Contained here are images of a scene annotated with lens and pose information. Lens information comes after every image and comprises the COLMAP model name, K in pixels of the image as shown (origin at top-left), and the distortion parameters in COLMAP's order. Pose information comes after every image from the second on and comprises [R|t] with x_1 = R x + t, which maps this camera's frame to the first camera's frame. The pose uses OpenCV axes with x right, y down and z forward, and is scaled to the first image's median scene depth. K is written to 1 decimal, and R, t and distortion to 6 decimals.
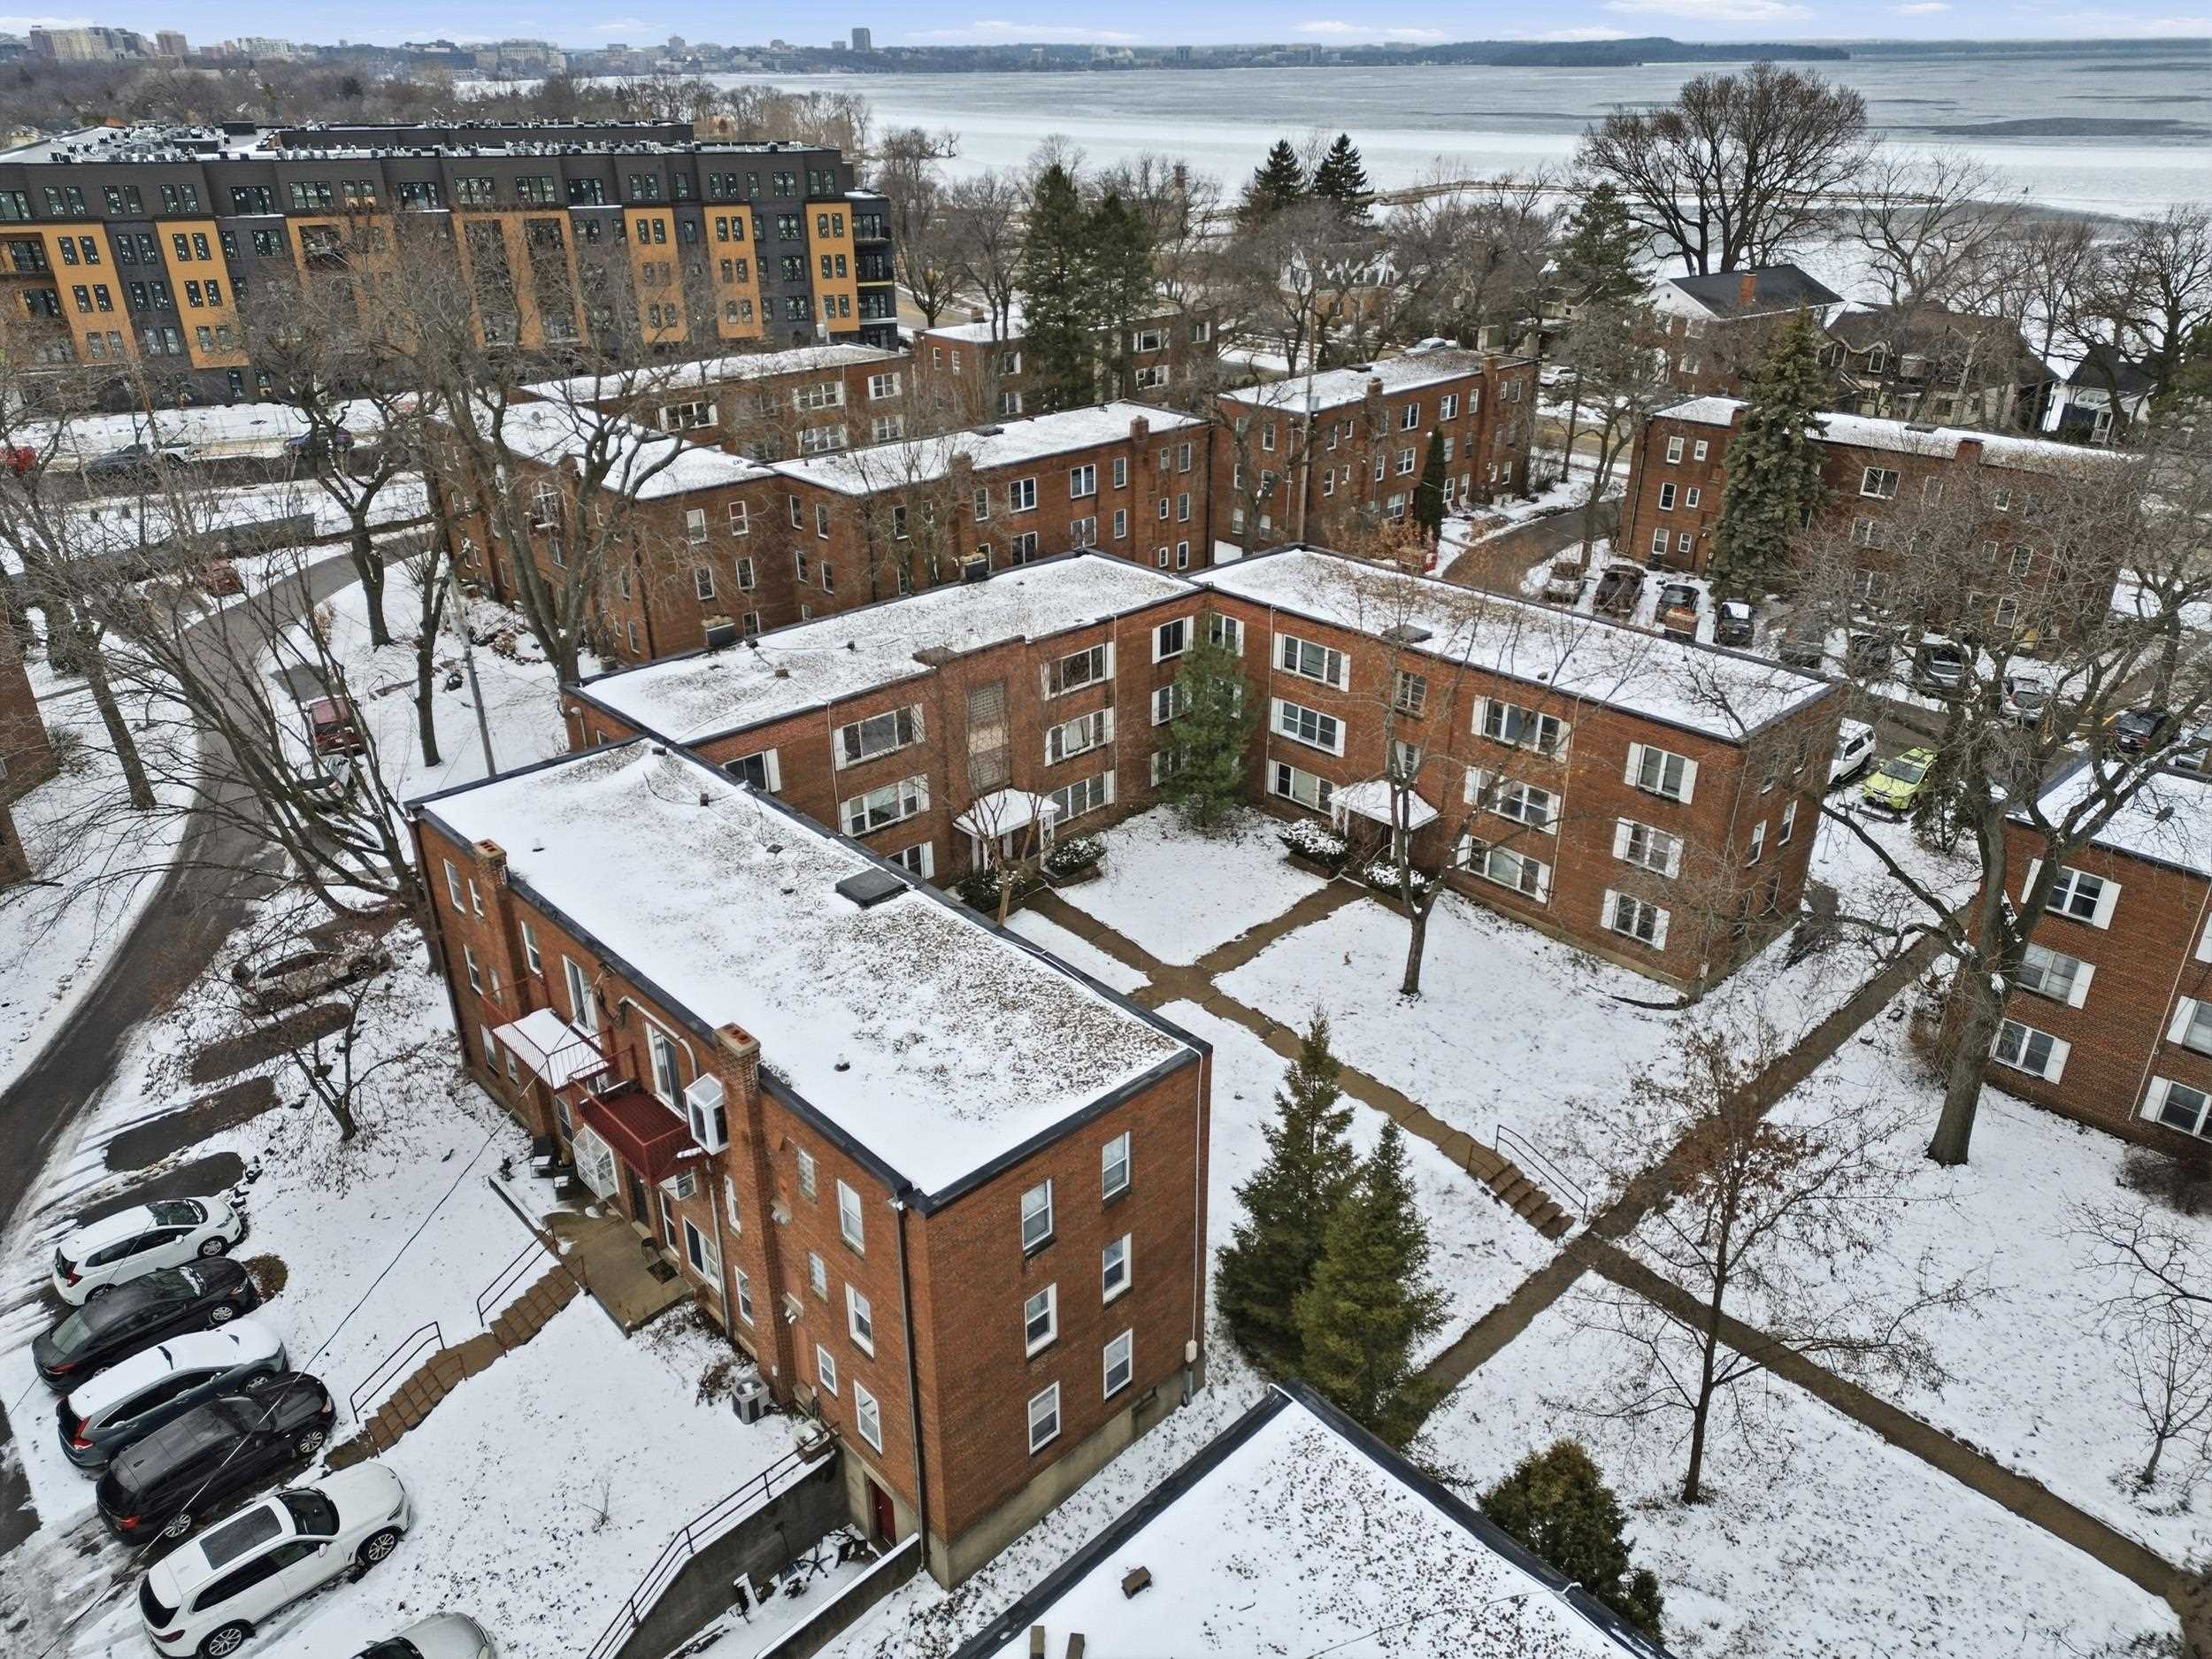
lens RADIAL K [[1514.2, 0, 1106.0], [0, 1514.2, 829.5], [0, 0, 1]] dist [0.116128, -0.110476]
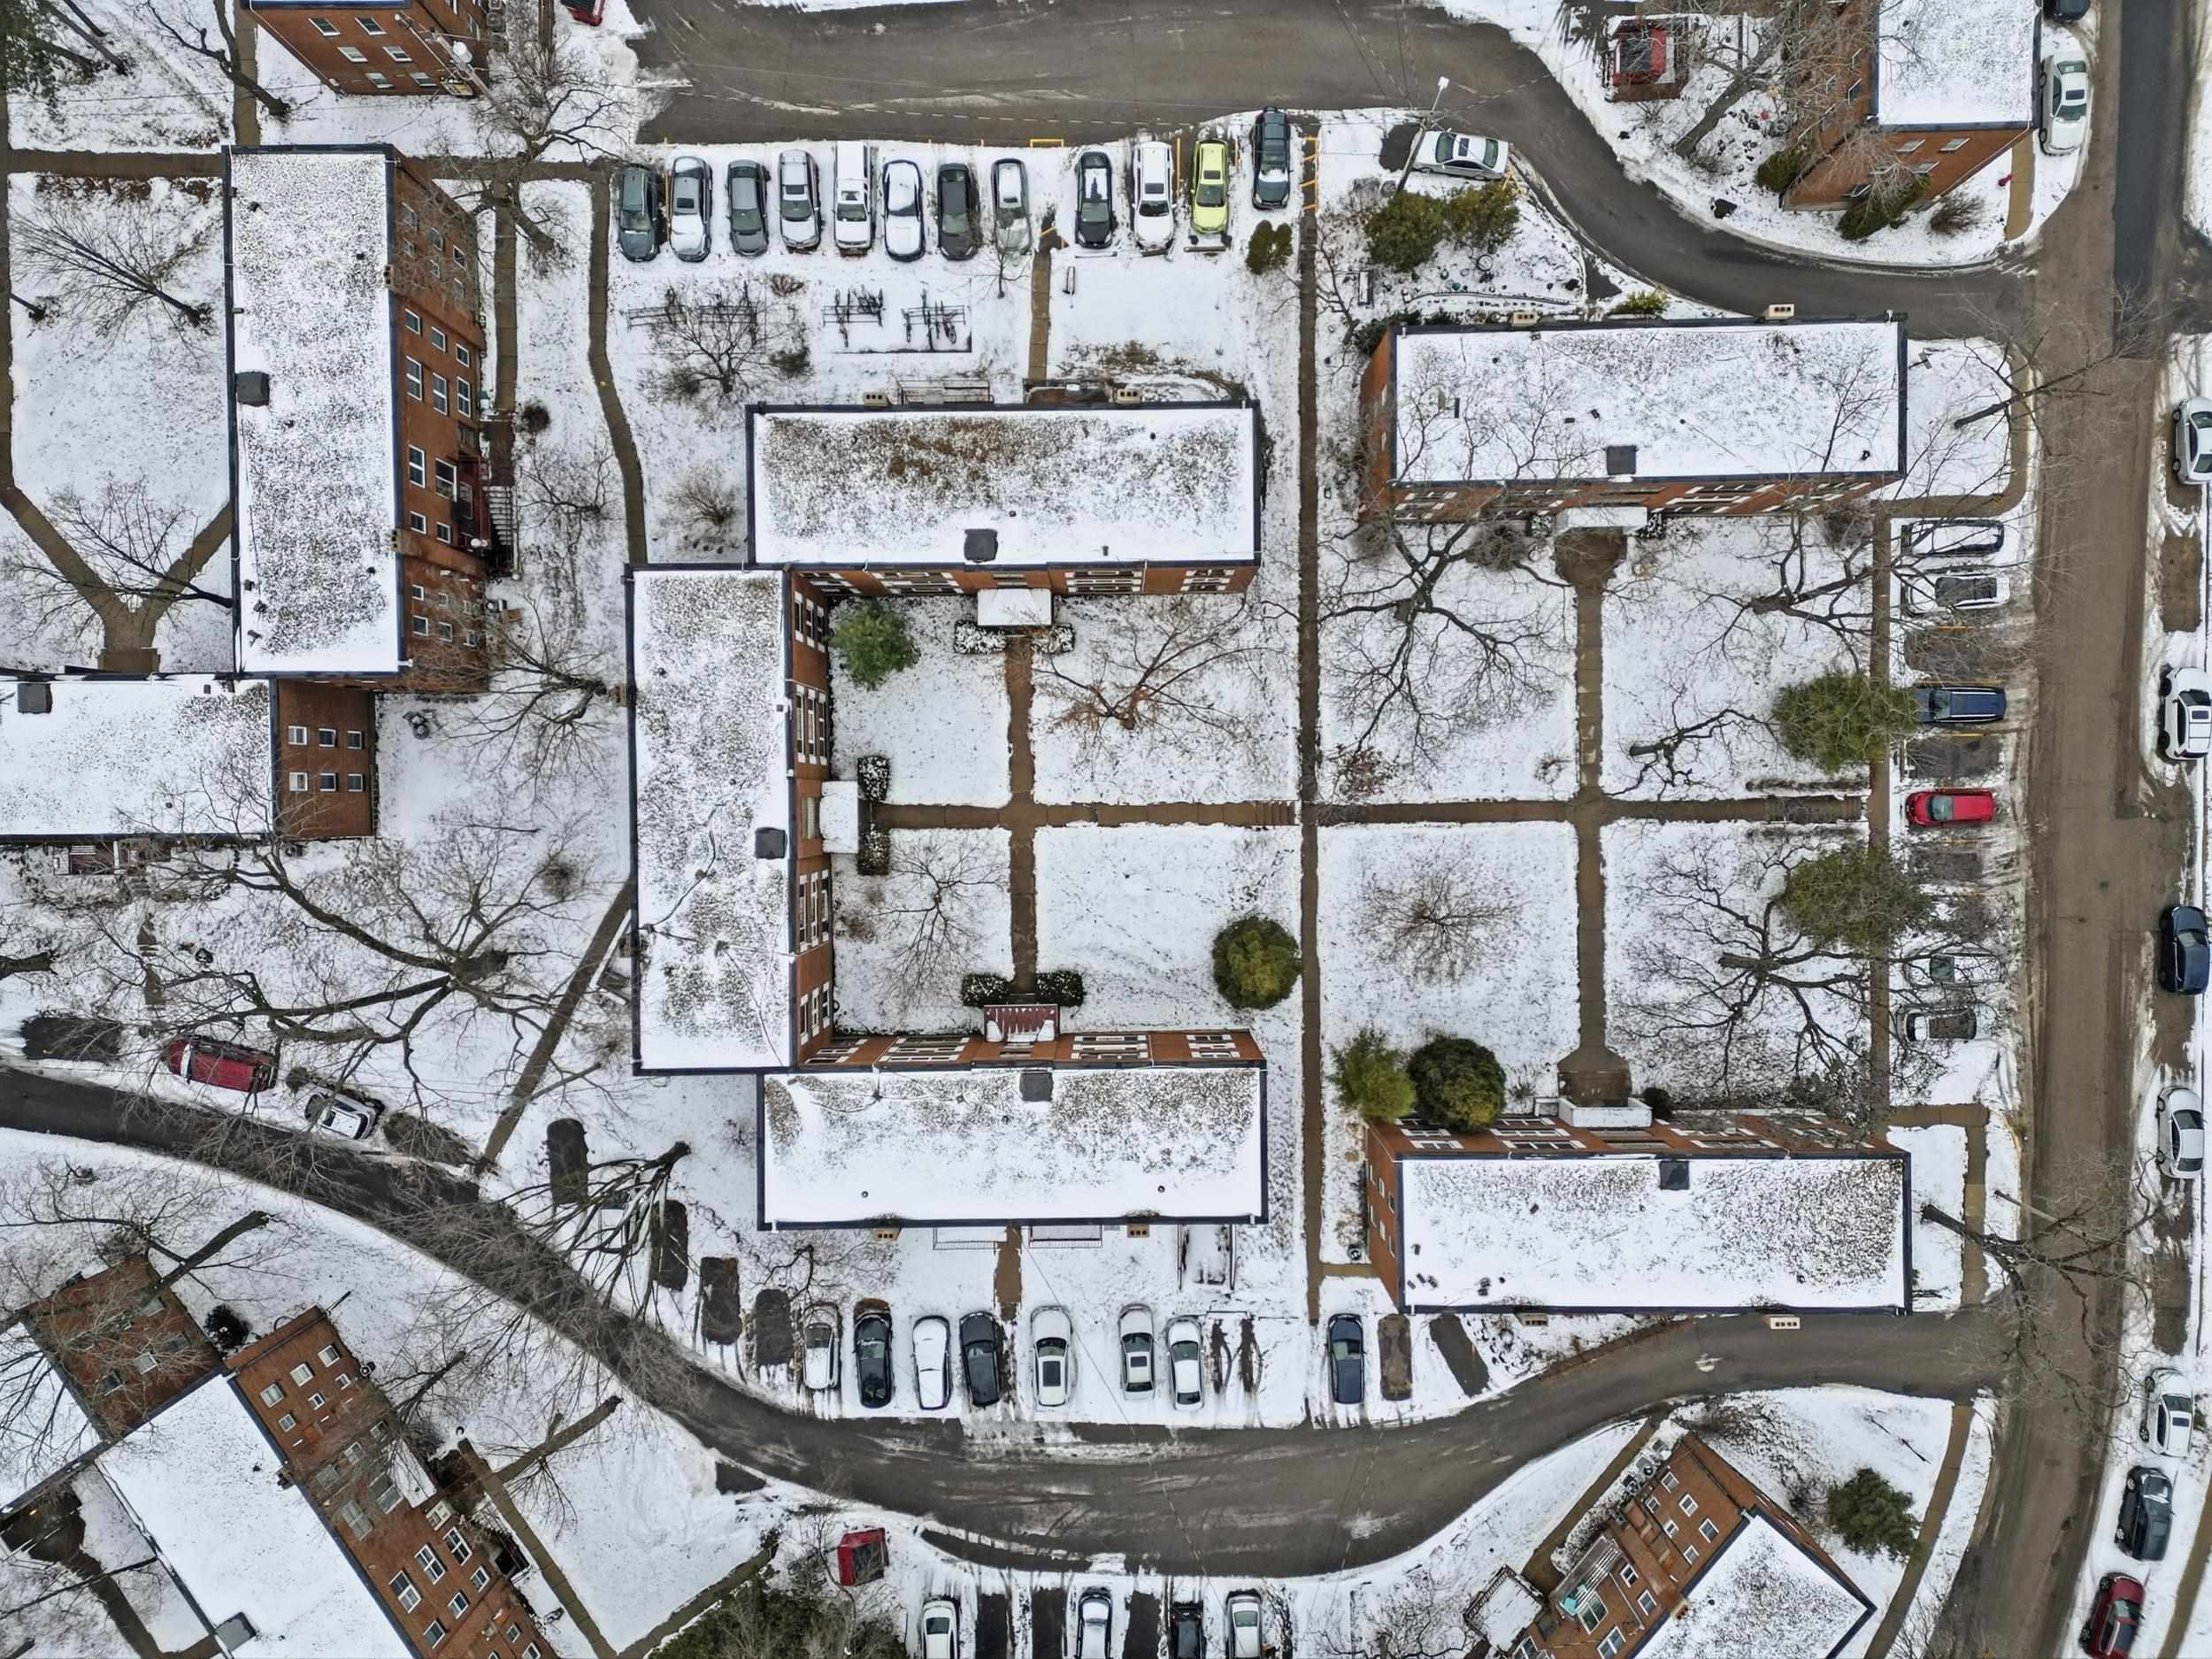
lens RADIAL K [[1514.2, 0, 1106.0], [0, 1514.2, 829.5], [0, 0, 1]] dist [0.116128, -0.110476]
pose [[0.677372, -0.735554, -0.011254, 0.103154], [0.333398, 0.293317, 0.895997, -1.129474], [-0.655754, -0.610676, 0.443917, 0.210507]]
